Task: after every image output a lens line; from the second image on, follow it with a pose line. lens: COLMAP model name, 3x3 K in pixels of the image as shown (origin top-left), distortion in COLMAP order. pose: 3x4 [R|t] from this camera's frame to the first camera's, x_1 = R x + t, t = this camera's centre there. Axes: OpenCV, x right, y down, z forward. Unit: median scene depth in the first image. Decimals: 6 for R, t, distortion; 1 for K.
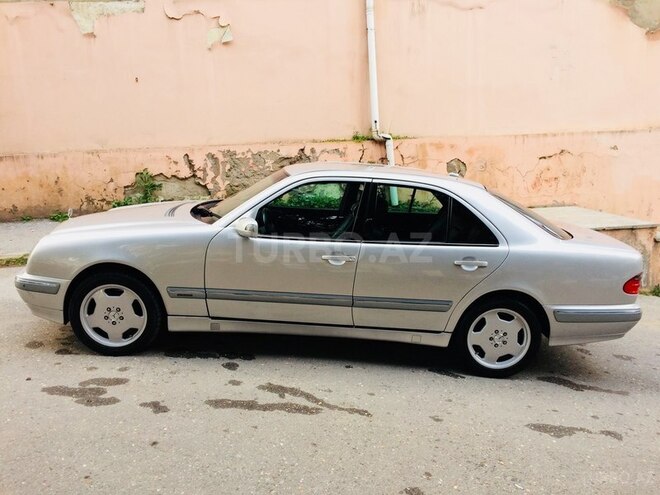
lens RADIAL K [[562.9, 0, 329.1], [0, 562.9, 244.4], [0, 0, 1]] dist [0.017717, -0.007987]
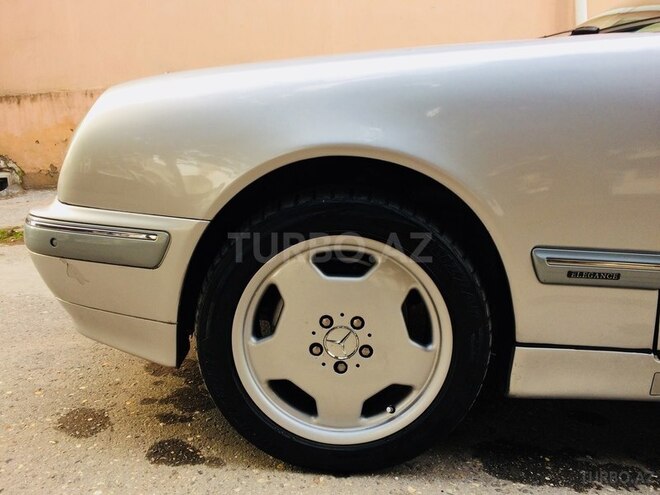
lens RADIAL K [[562.9, 0, 329.8], [0, 562.9, 250.0], [0, 0, 1]] dist [0.017717, -0.007987]
pose [[0.998051, 0.003478, -0.062310, -0.366348], [-0.003619, 0.999991, -0.002156, 0.077105], [0.062302, 0.002378, 0.998055, 0.695866]]
